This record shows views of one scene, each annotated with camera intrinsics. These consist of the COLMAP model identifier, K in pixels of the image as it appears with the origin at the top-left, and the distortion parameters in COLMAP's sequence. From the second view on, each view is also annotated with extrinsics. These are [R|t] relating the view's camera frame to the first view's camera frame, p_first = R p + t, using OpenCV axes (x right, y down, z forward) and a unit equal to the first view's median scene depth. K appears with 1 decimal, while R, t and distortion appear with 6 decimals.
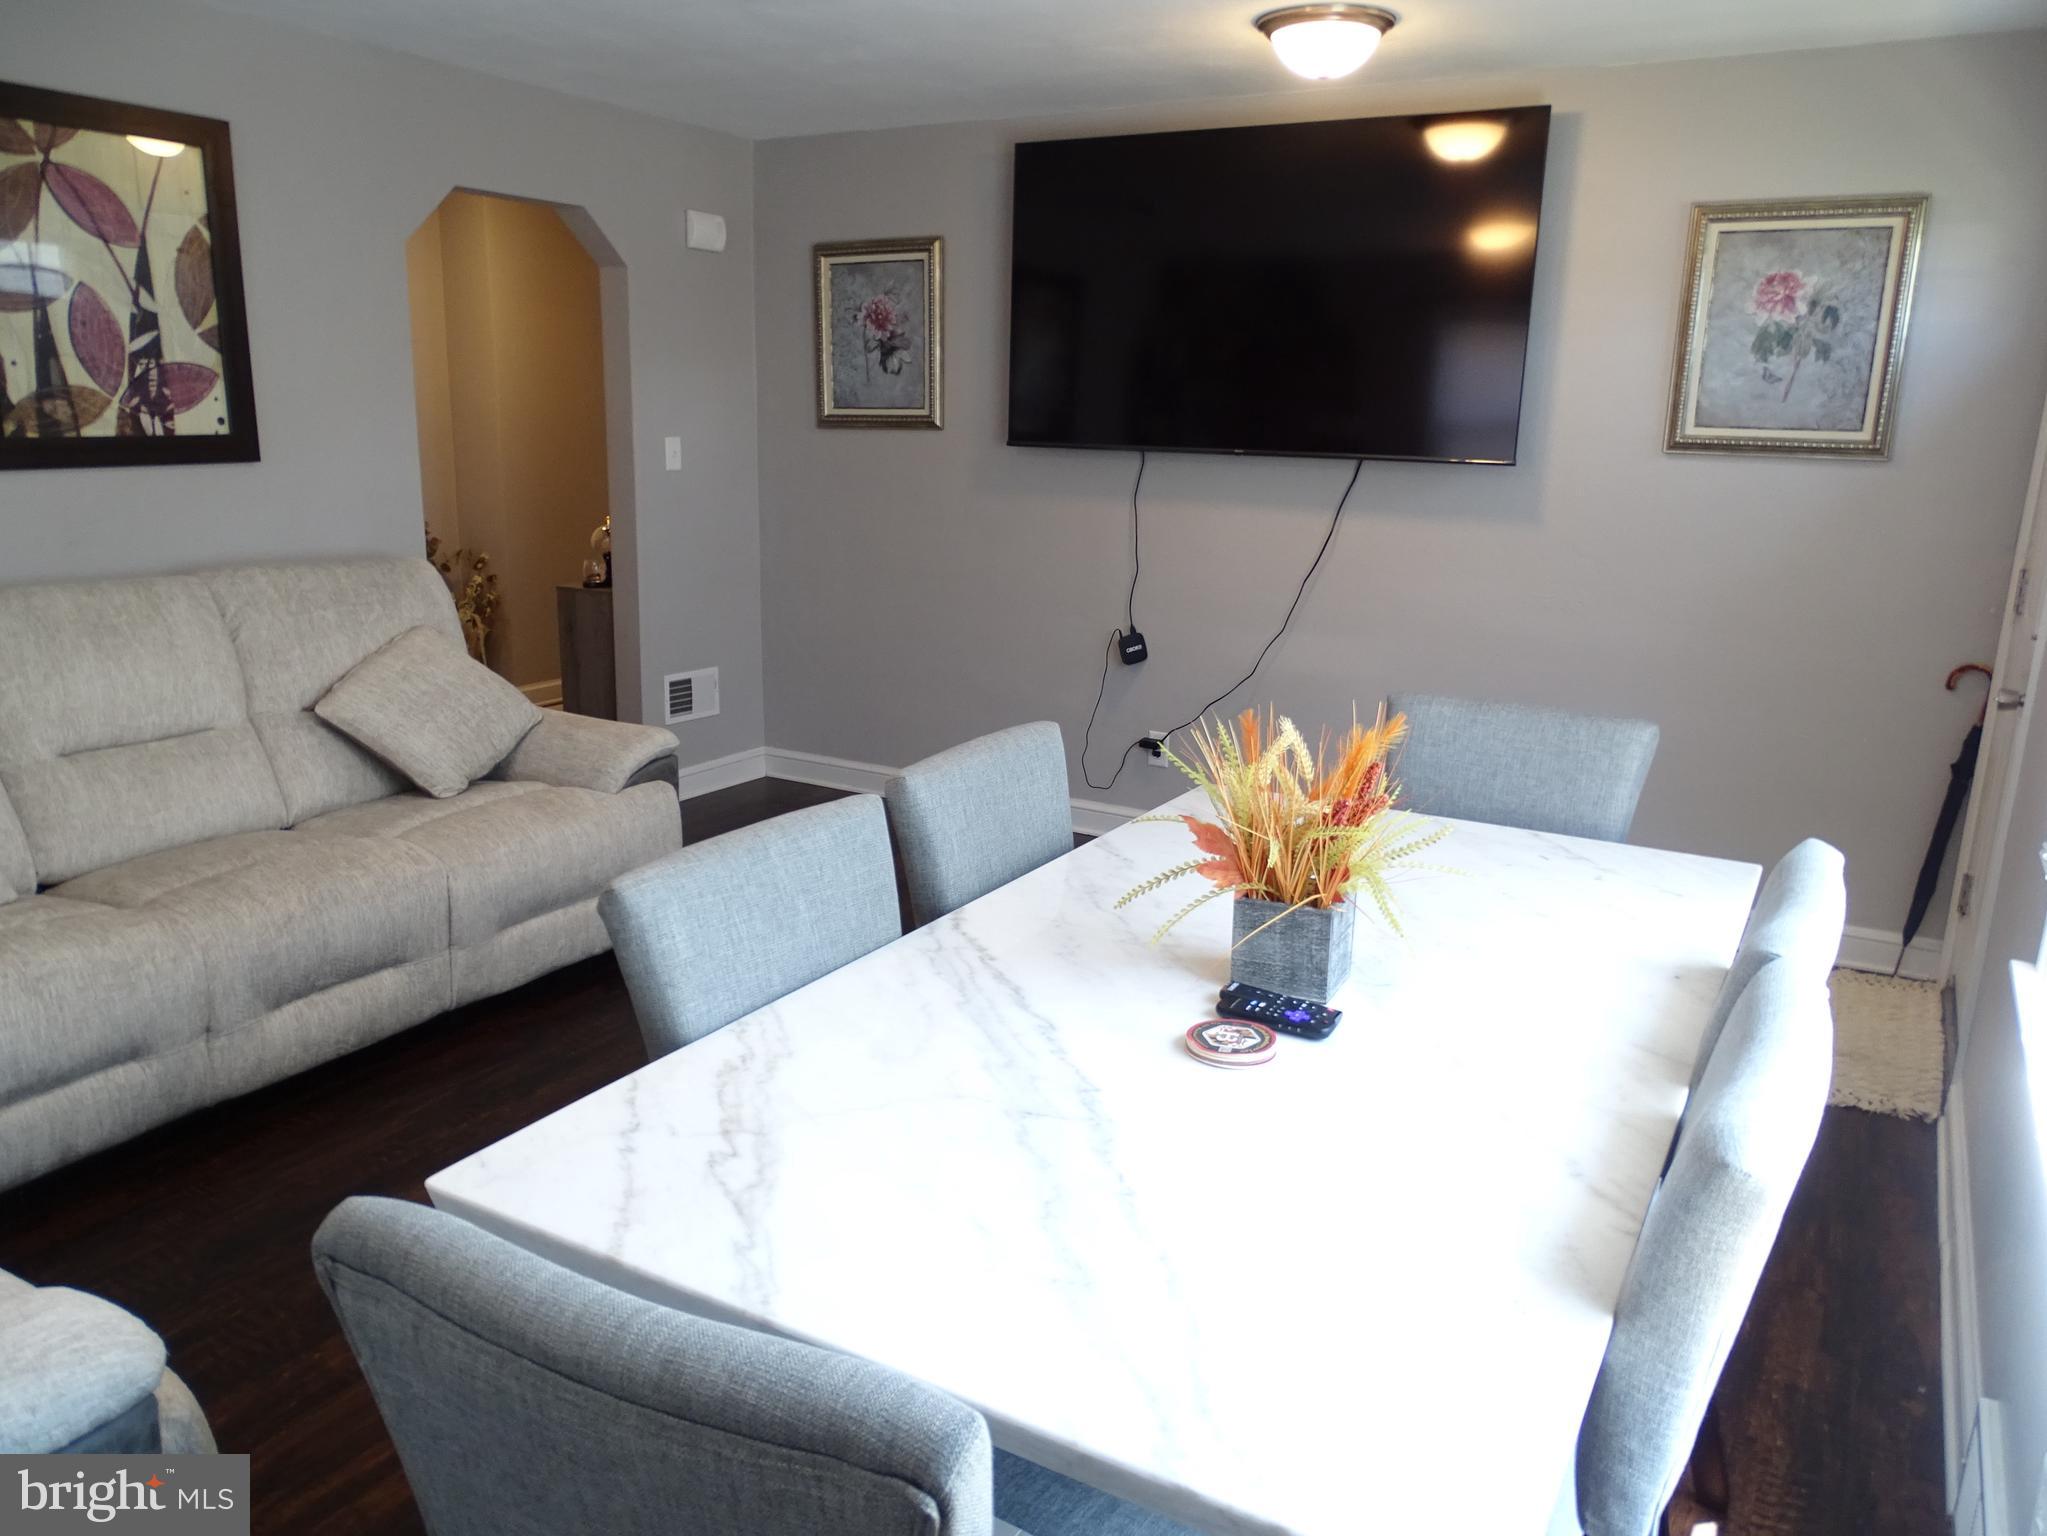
lens RADIAL K [[1484.7, 0, 1053.1], [0, 1484.7, 768.8], [0, 0, 1]] dist [-0.024438, 0.012359]
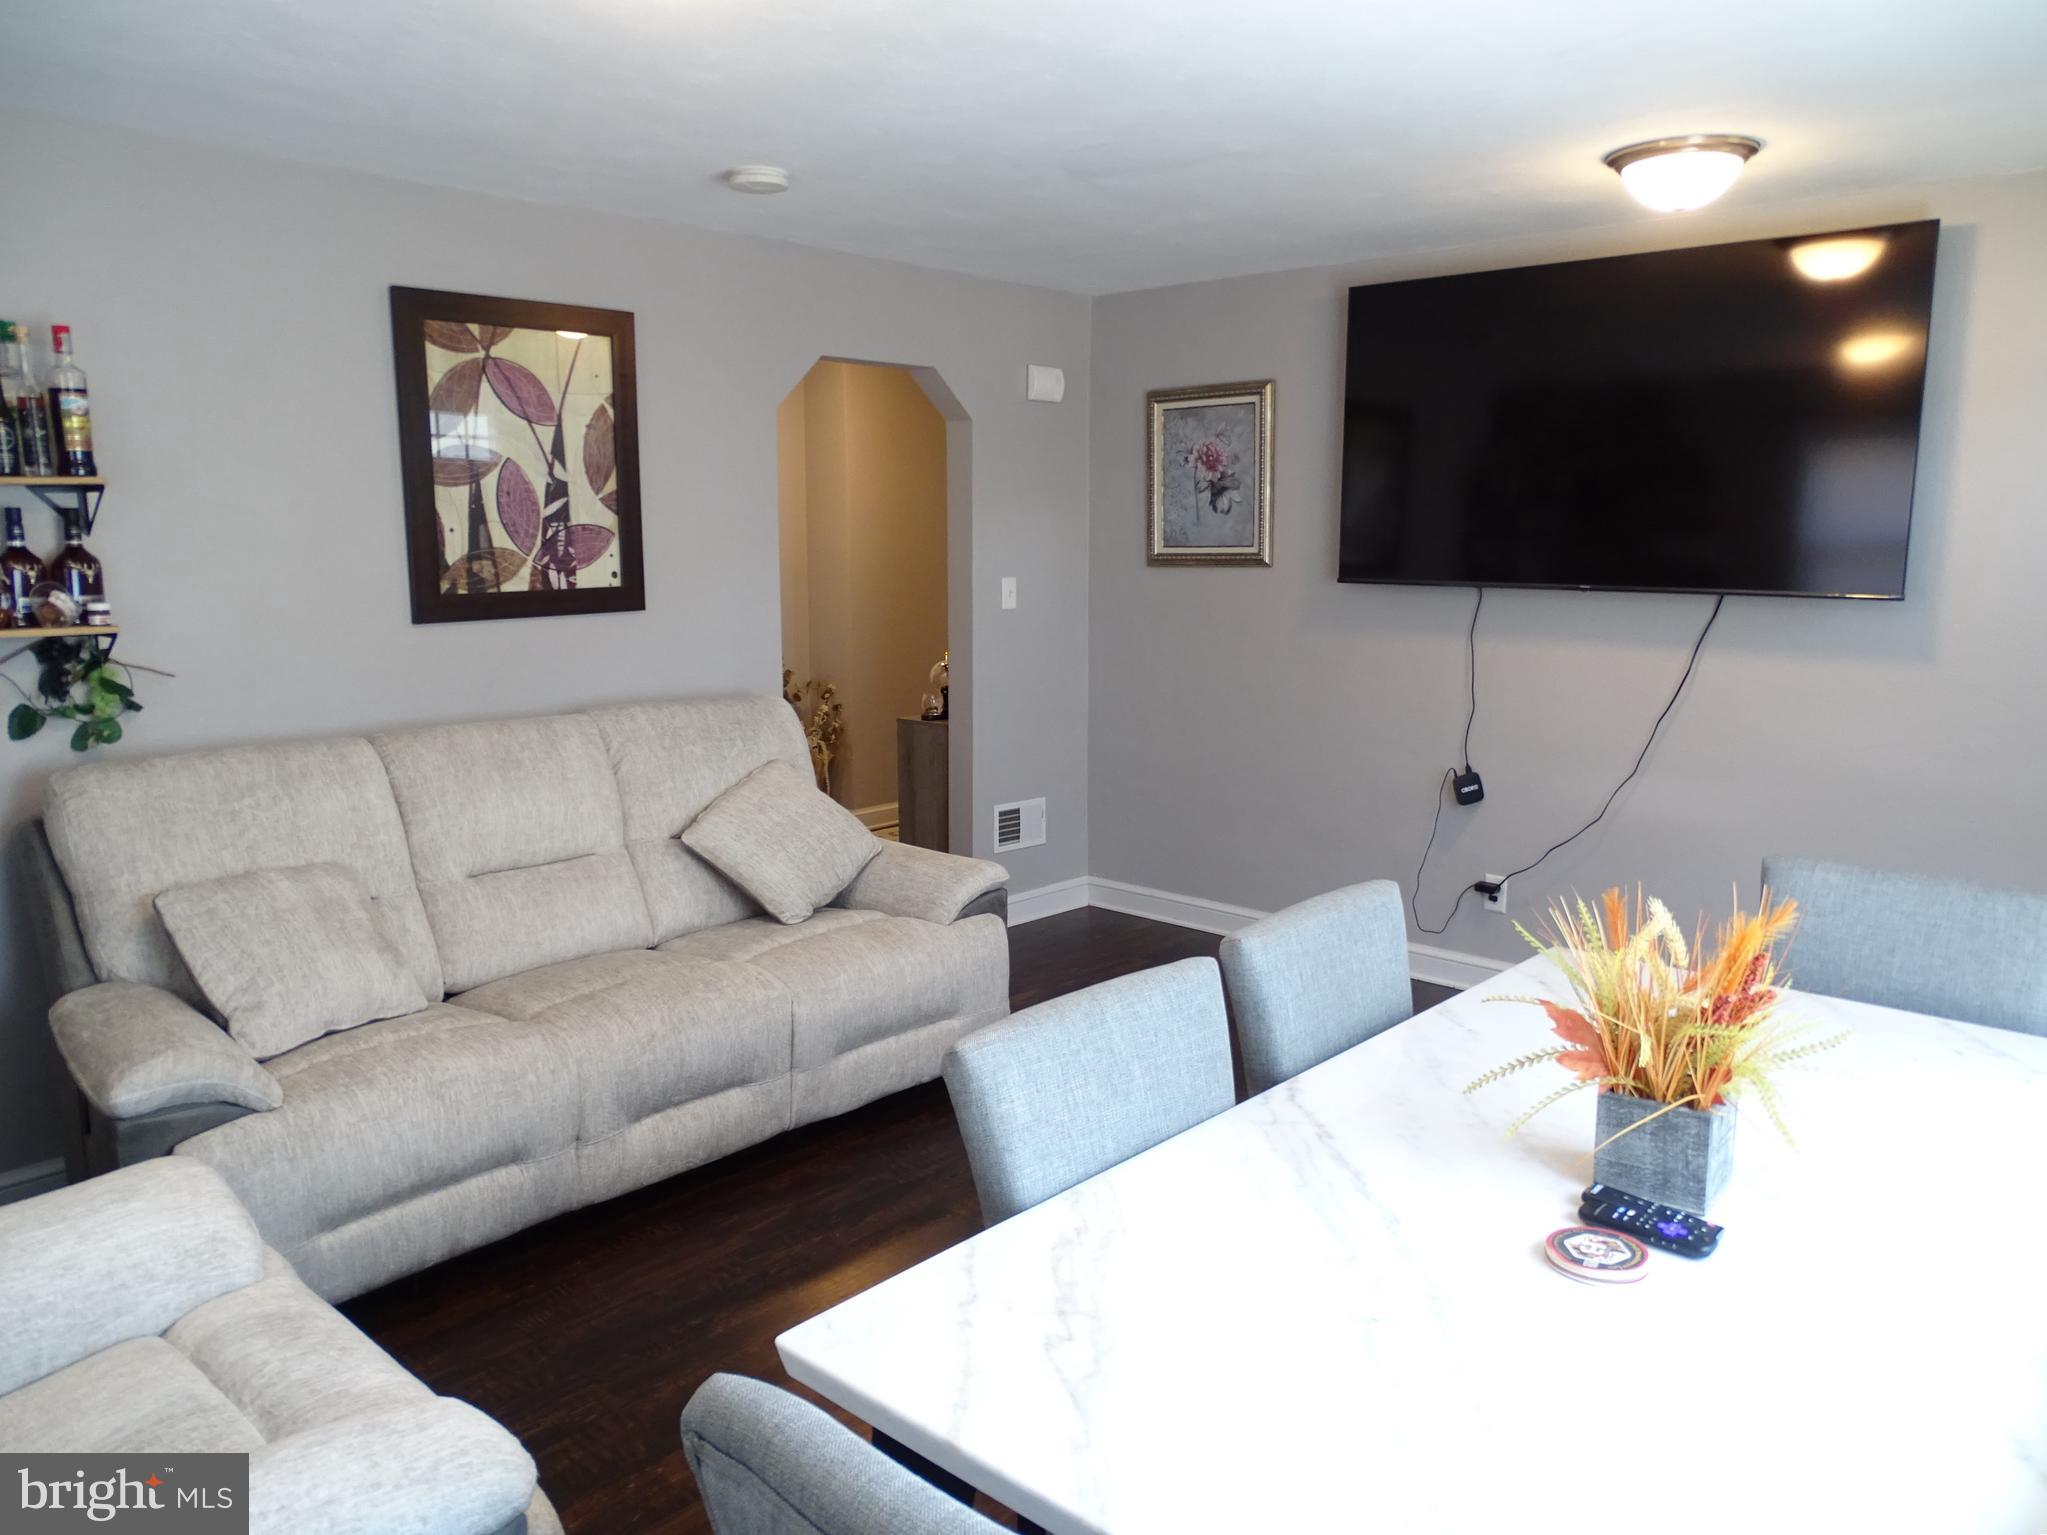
lens RADIAL K [[1484.7, 0, 1033.4], [0, 1484.7, 765.7], [0, 0, 1]] dist [-0.024438, 0.012359]
pose [[0.974402, 0.009074, -0.224628, -0.006870], [-0.027843, 0.996363, -0.080529, -0.013463], [0.223081, 0.084722, 0.971111, 0.000900]]
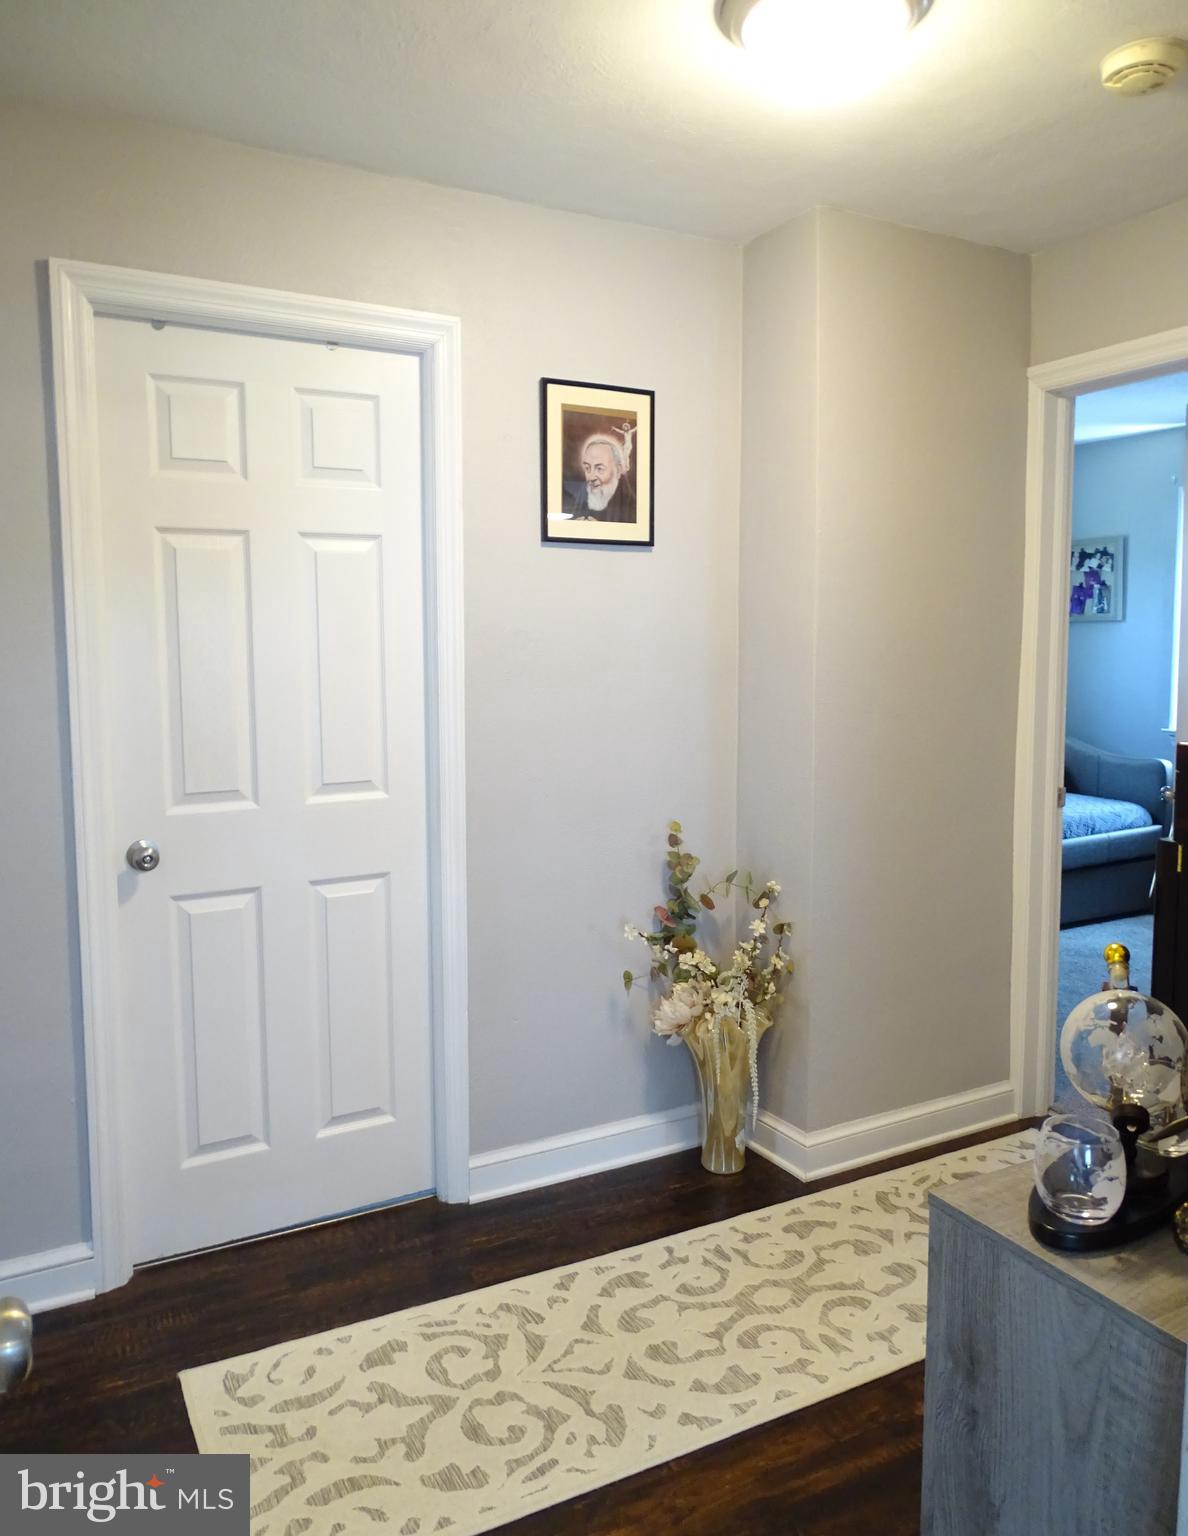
lens RADIAL K [[1127.1, 0, 590.1], [0, 1127.1, 733.6], [0, 0, 1]] dist [-0.008559, -0.003728]
pose [[0.842389, 0.021658, -0.538434, -0.578474], [-0.107075, 0.985995, -0.127859, -0.374072], [0.528124, 0.165360, 0.832911, 1.613105]]
